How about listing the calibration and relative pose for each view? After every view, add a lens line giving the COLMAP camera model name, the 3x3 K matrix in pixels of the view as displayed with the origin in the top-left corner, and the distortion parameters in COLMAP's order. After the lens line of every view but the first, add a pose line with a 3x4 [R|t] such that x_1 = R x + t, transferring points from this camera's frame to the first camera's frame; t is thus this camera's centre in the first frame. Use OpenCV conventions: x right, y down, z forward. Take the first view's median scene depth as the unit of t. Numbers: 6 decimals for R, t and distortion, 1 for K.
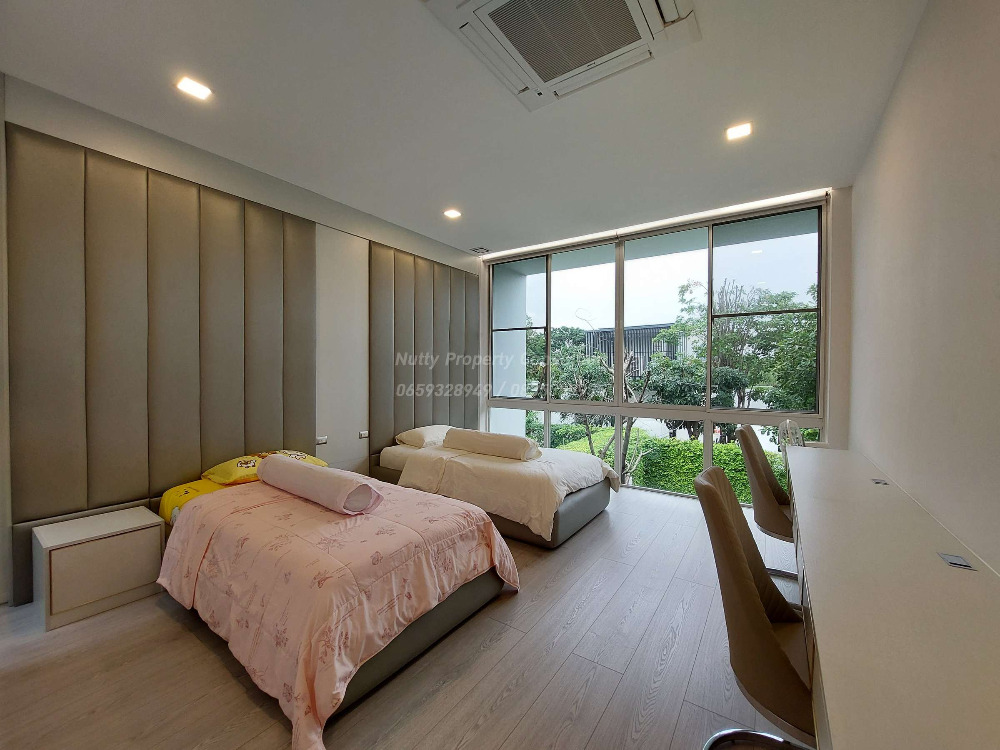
lens RADIAL K [[402.2, 0, 491.1], [0, 402.2, 373.6], [0, 0, 1]] dist [-0.021523, 0.001774]
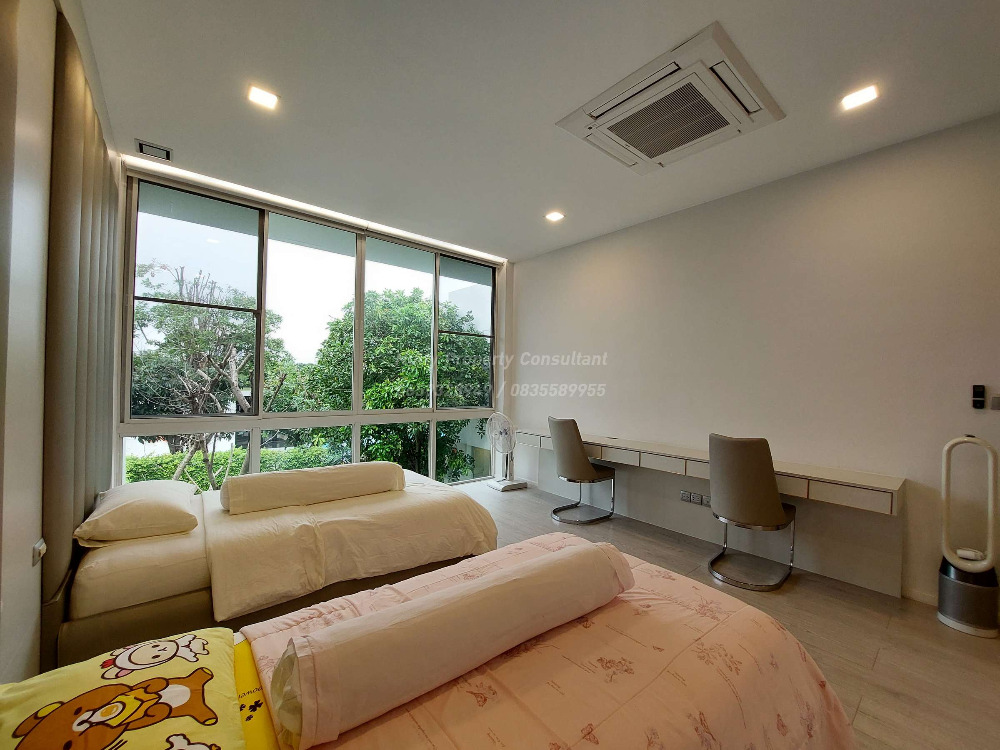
lens RADIAL K [[402.2, 0, 493.8], [0, 402.2, 379.9], [0, 0, 1]] dist [-0.021523, 0.001774]
pose [[0.255602, 0.004909, 0.966770, -0.592619], [-0.019704, 0.999806, 0.000133, -0.004960], [-0.966581, -0.019084, 0.255650, 0.576383]]
